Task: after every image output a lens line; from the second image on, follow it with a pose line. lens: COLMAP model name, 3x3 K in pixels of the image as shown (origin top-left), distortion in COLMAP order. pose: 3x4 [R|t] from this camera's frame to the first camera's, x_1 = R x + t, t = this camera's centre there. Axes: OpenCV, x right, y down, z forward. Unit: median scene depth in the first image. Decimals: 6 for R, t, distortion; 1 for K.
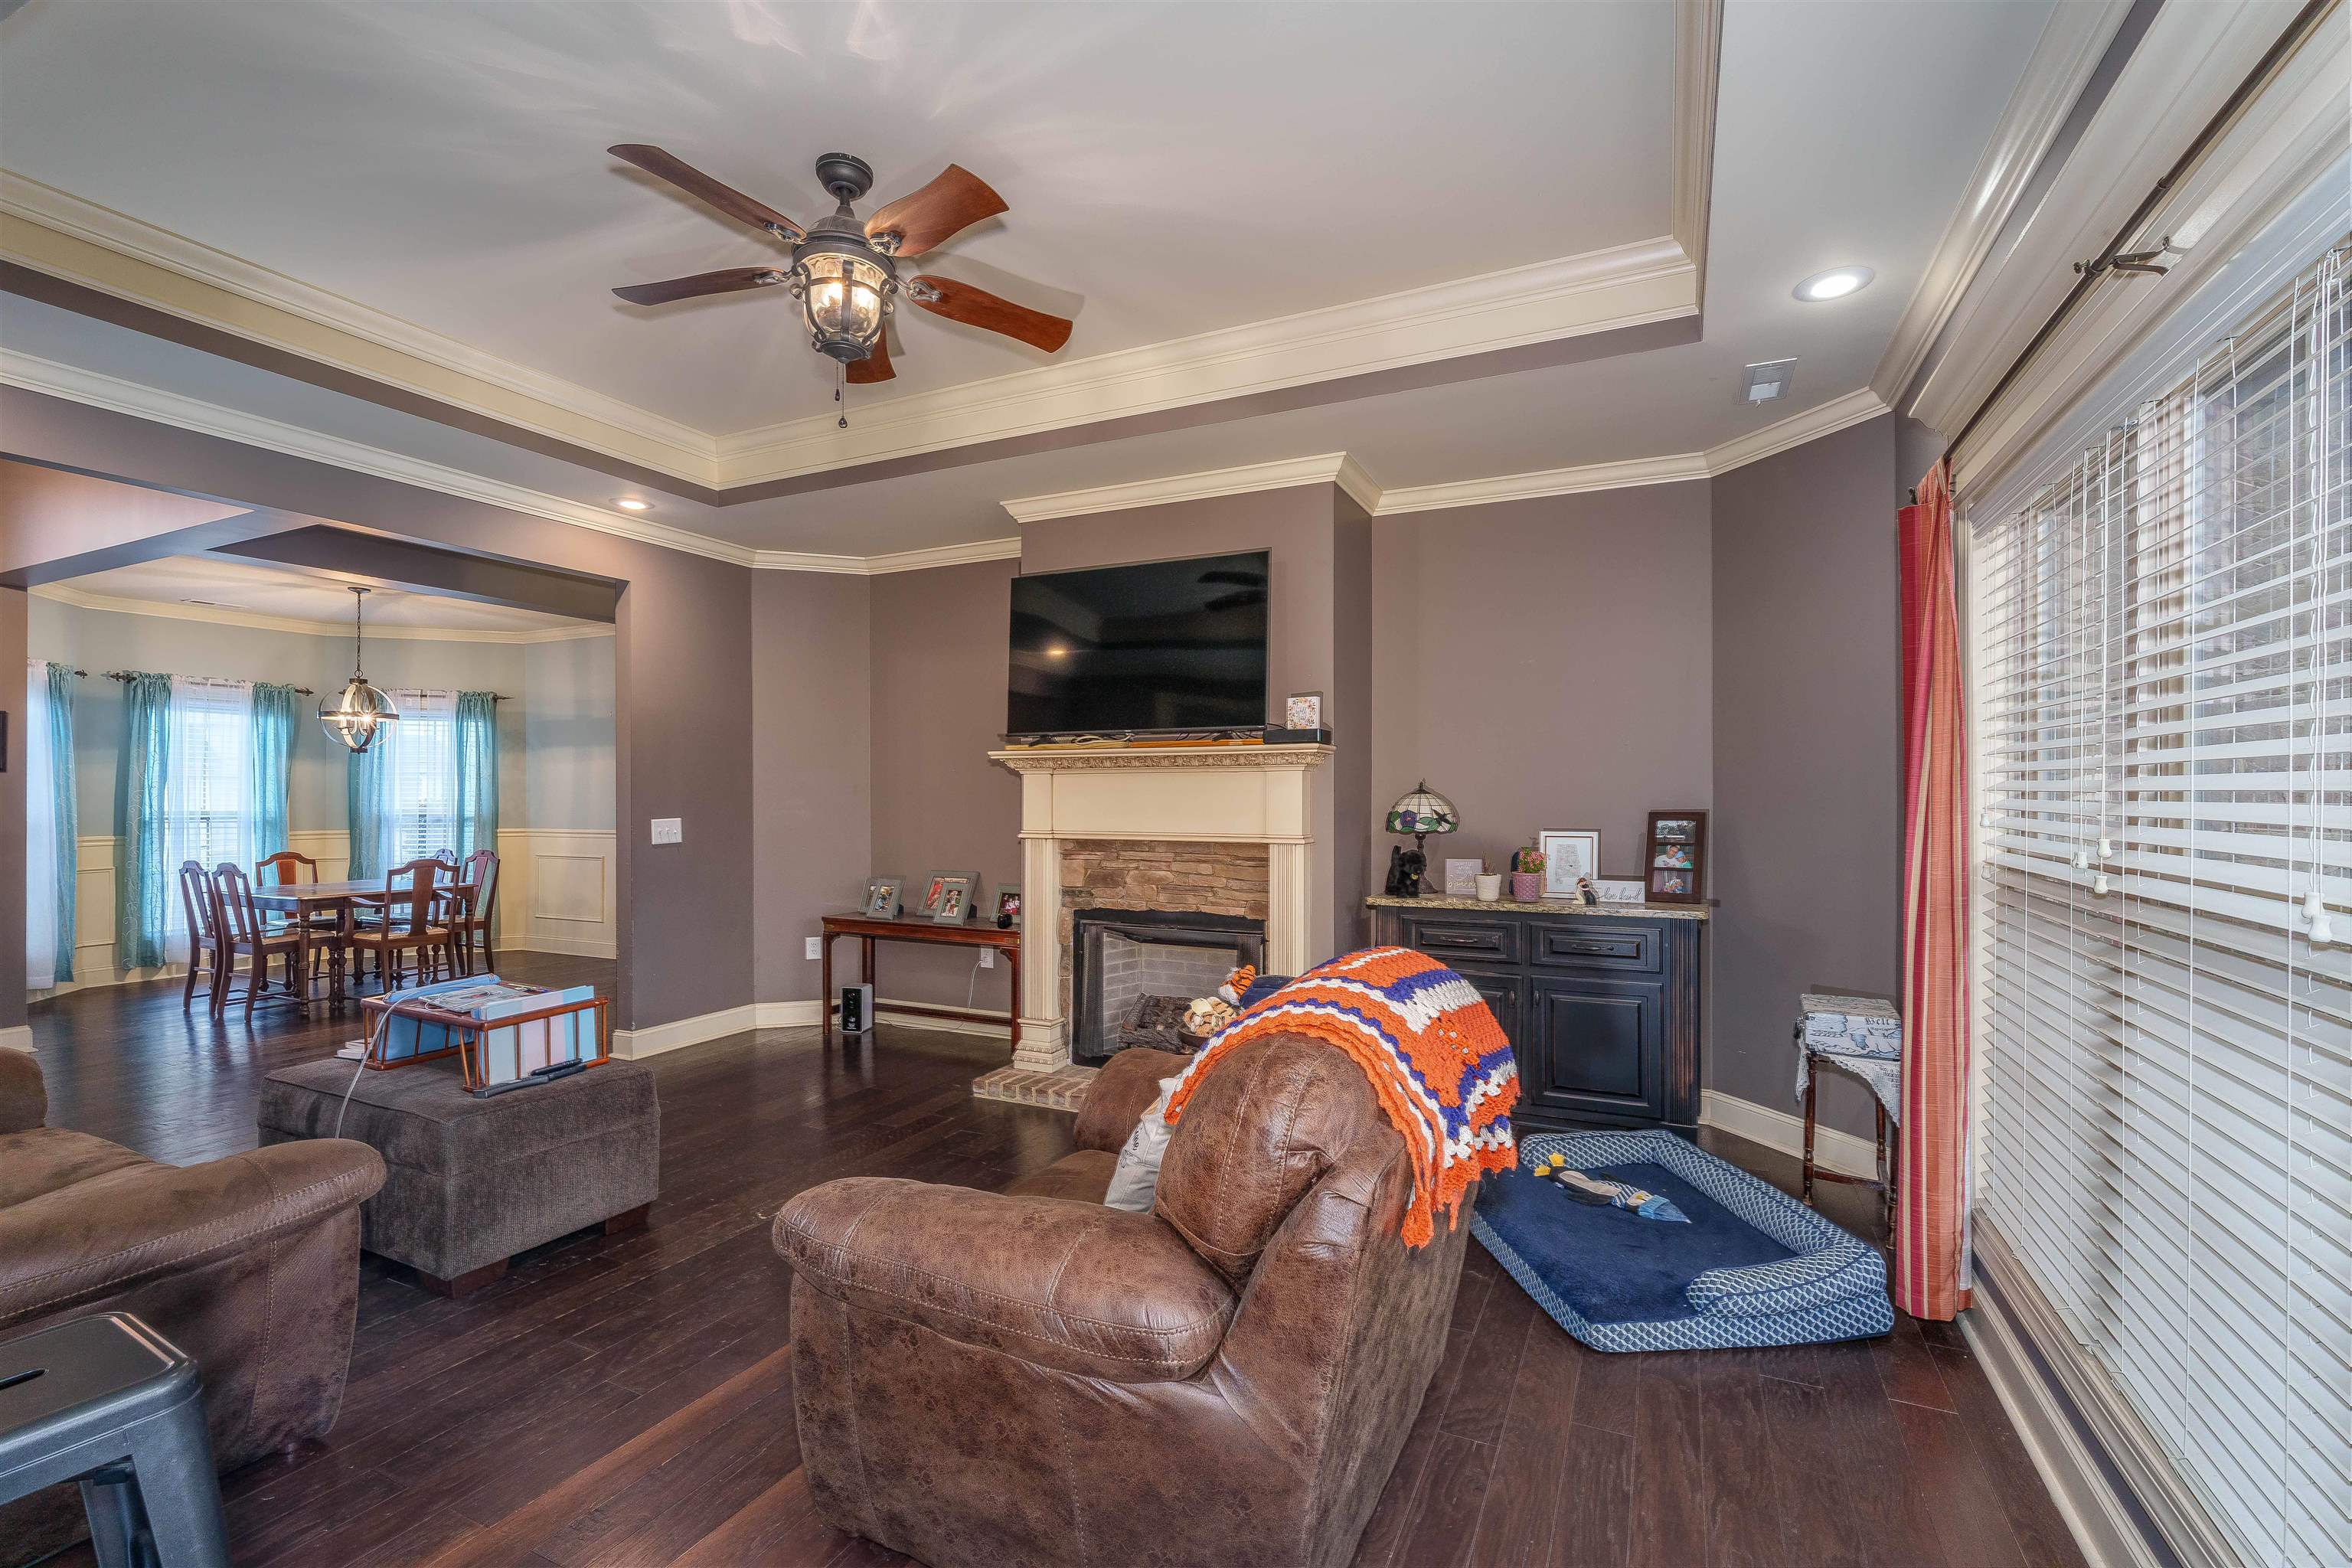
lens RADIAL K [[1031.1, 0, 1180.9], [0, 1031.1, 794.0], [0, 0, 1]] dist [-0.002942, 0.000073]
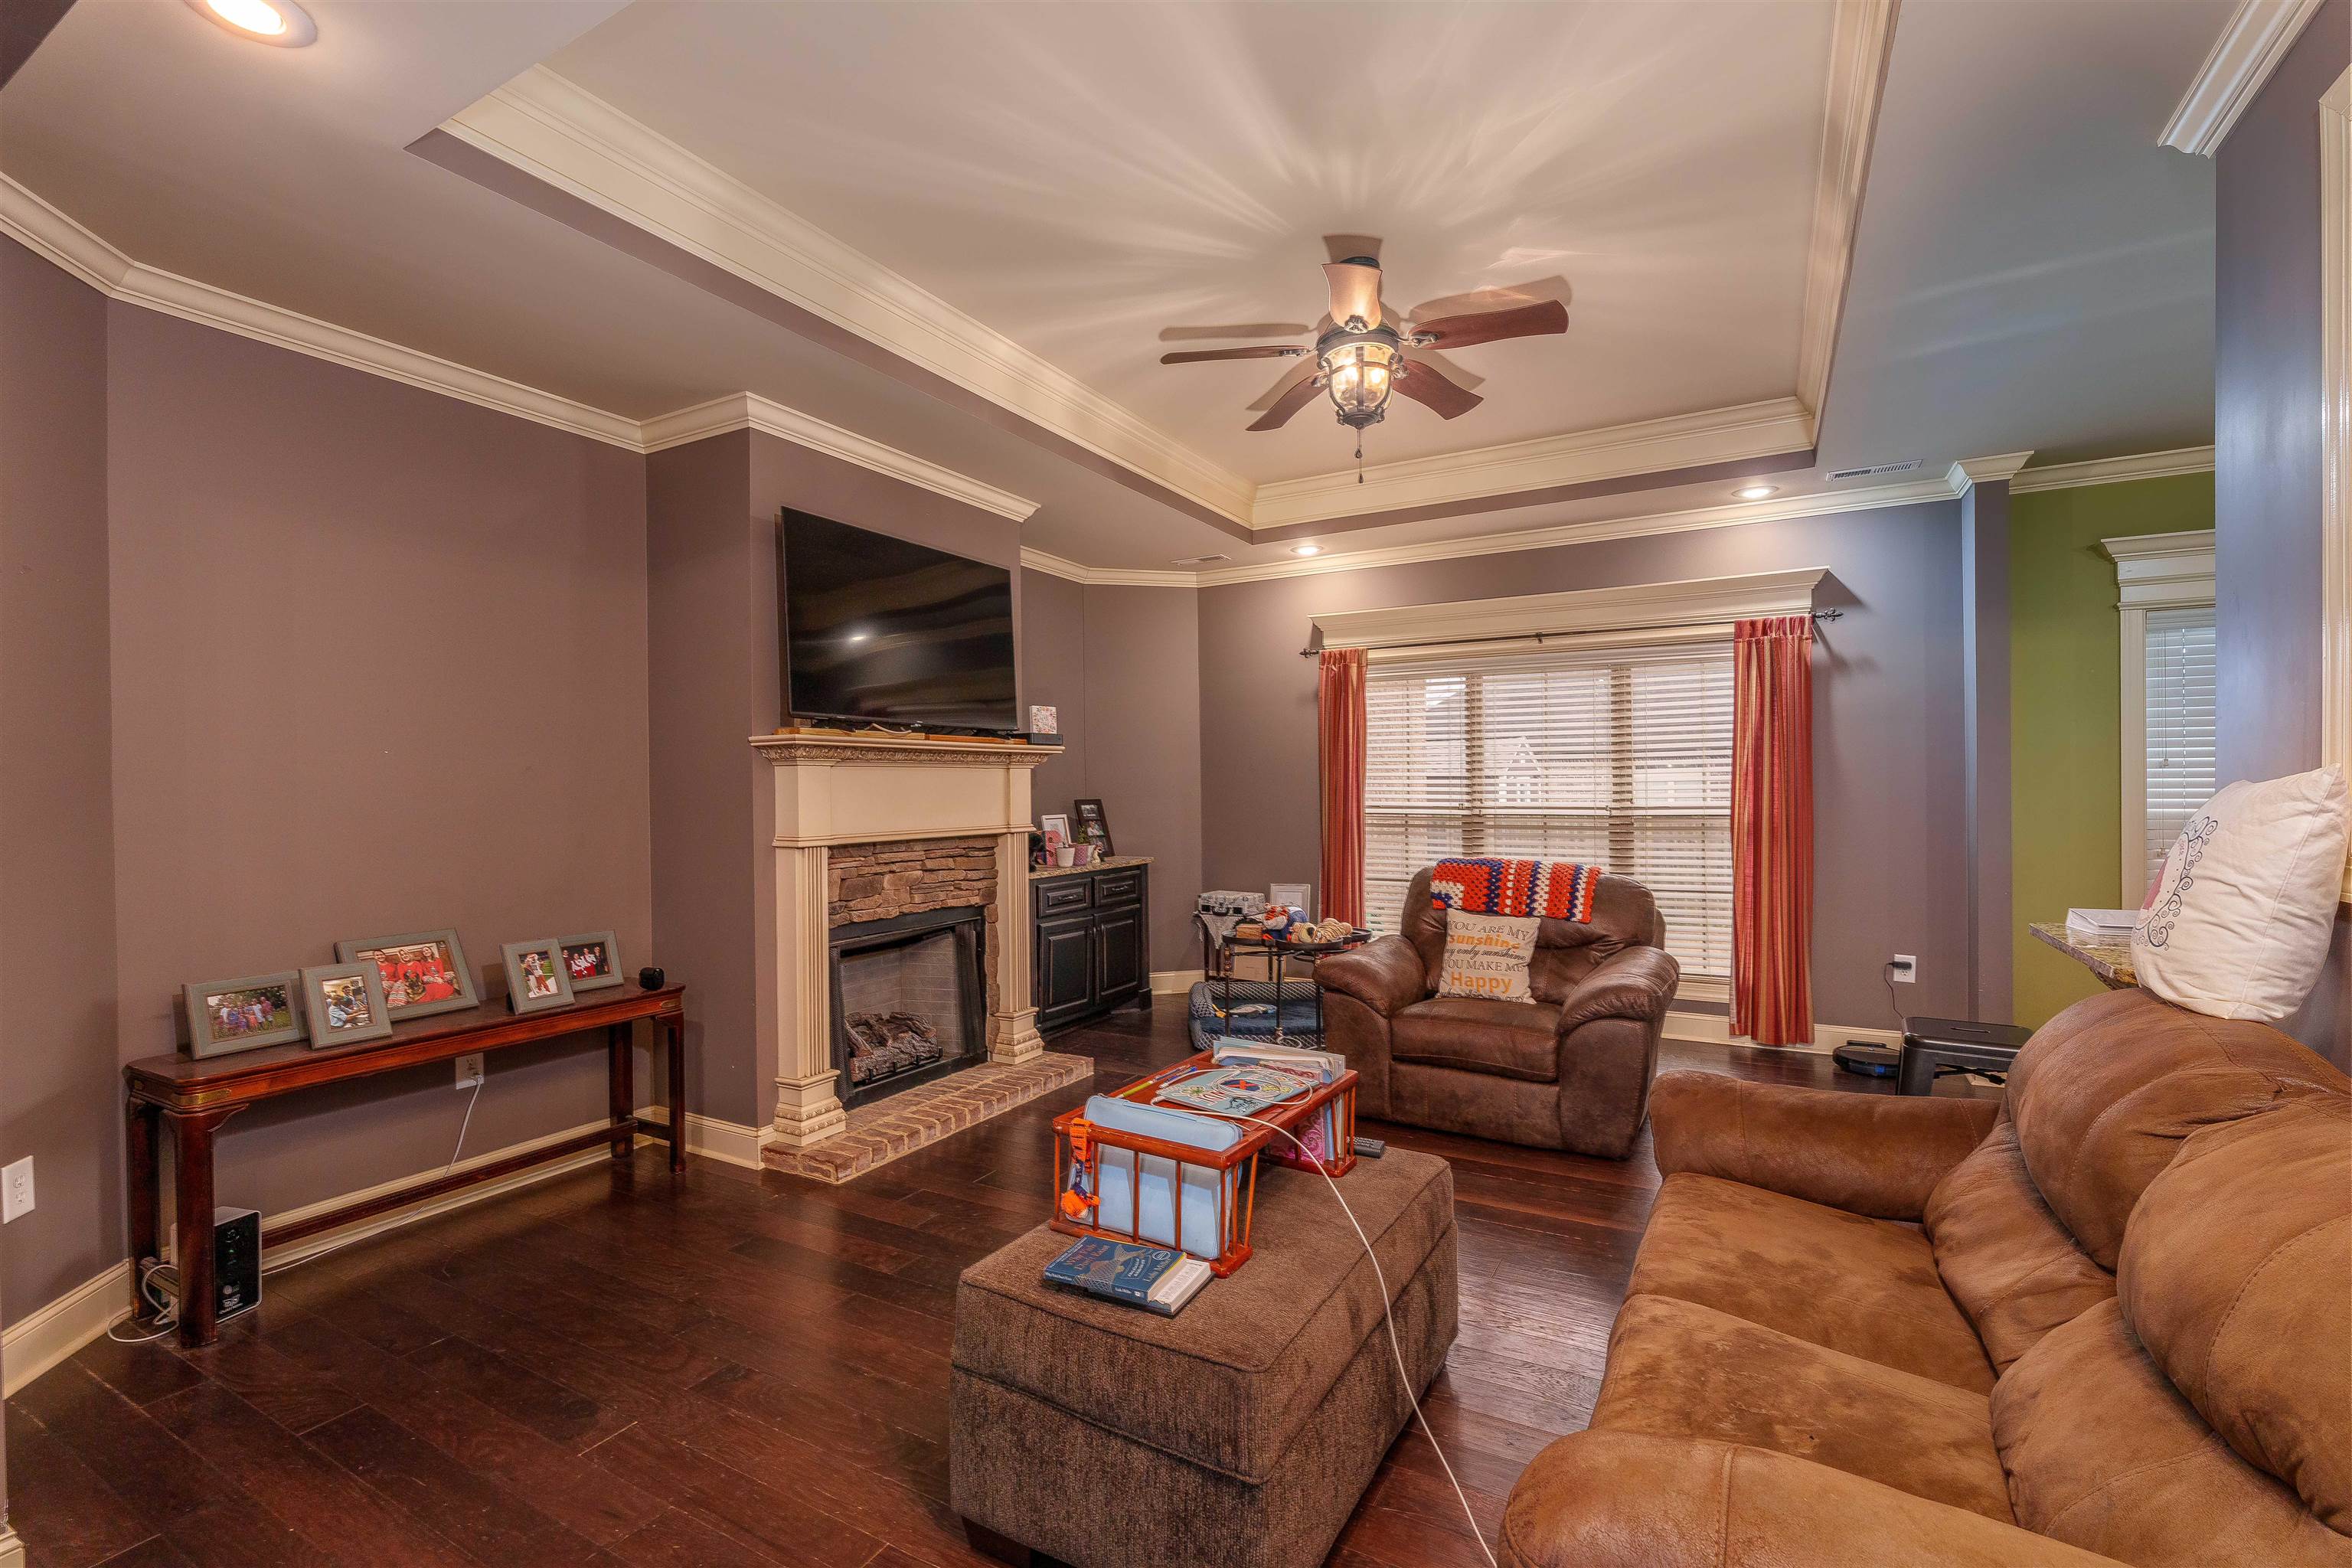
lens RADIAL K [[1031.1, 0, 1180.9], [0, 1031.1, 794.0], [0, 0, 1]] dist [-0.002942, 0.000073]
pose [[0.067104, -0.008832, 0.997707, -0.950225], [0.006115, 0.999946, 0.008440, -0.002234], [-0.997727, 0.005535, 0.067154, 0.694270]]
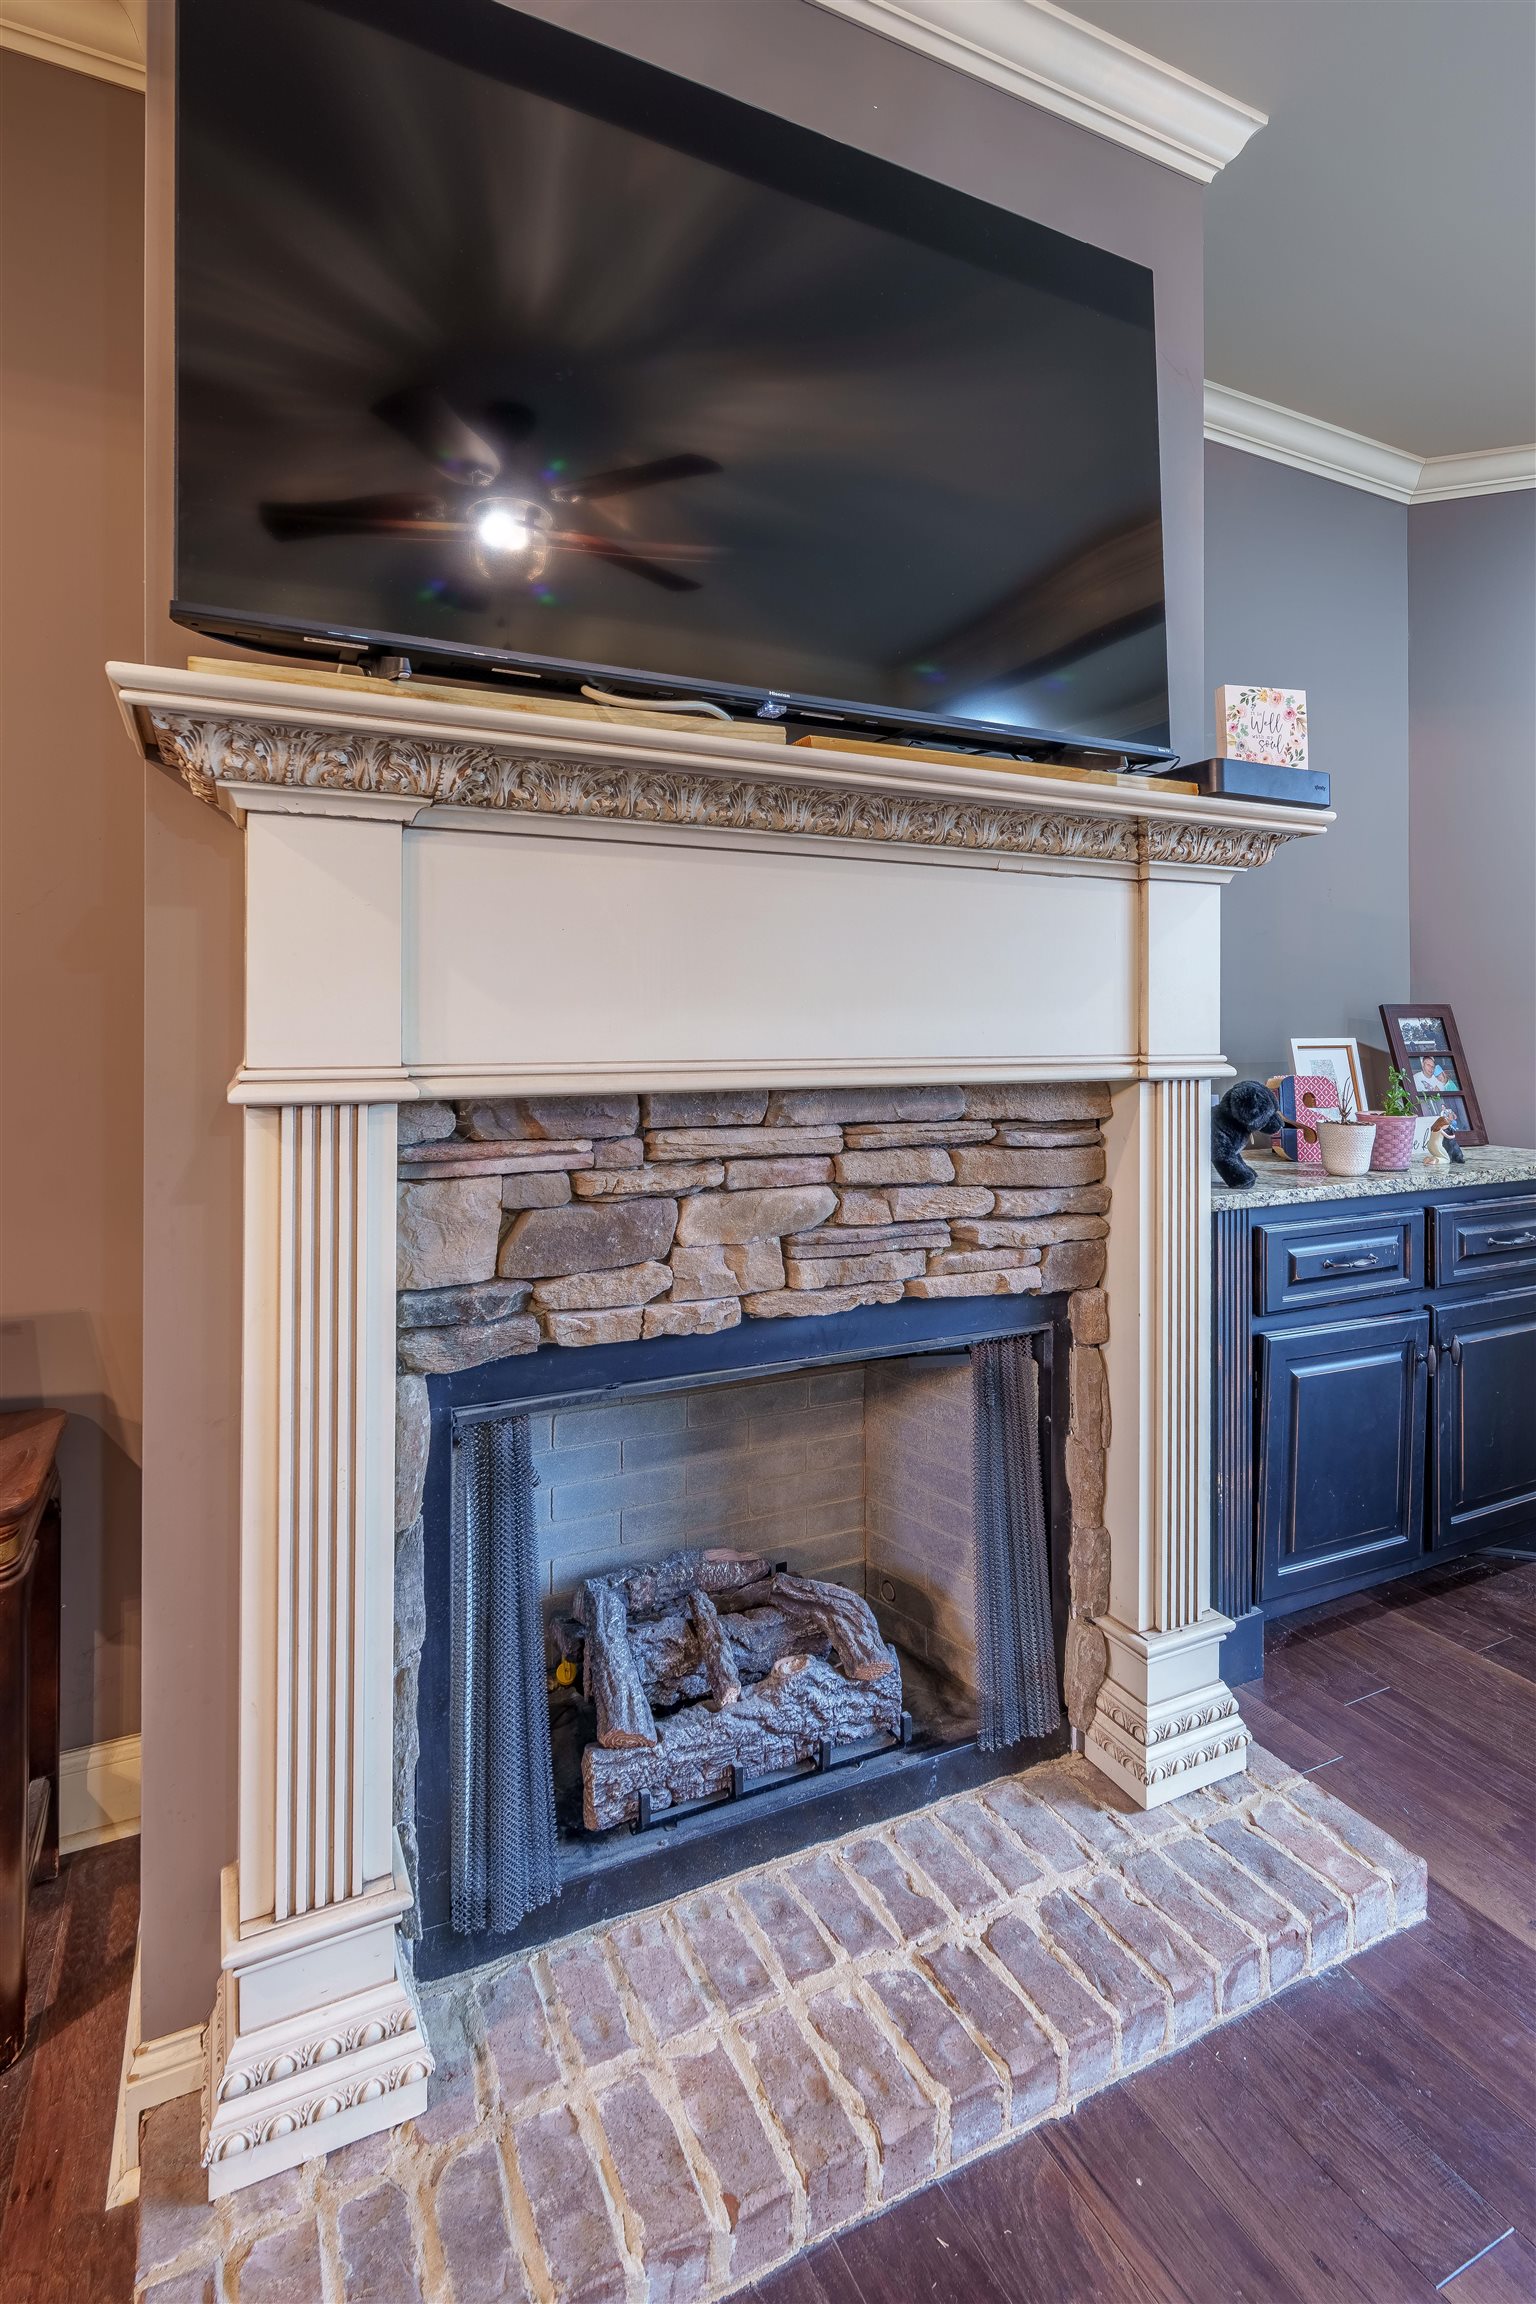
lens RADIAL K [[1102.0, 0, 794.8], [0, 1102.0, 1015.9], [0, 0, 1]] dist [-0.005276, -0.000465]
pose [[0.617135, 0.002858, 0.786852, -0.276831], [-0.008767, 0.999956, 0.003244, 0.023453], [-0.786808, -0.008900, 0.617133, 0.805359]]
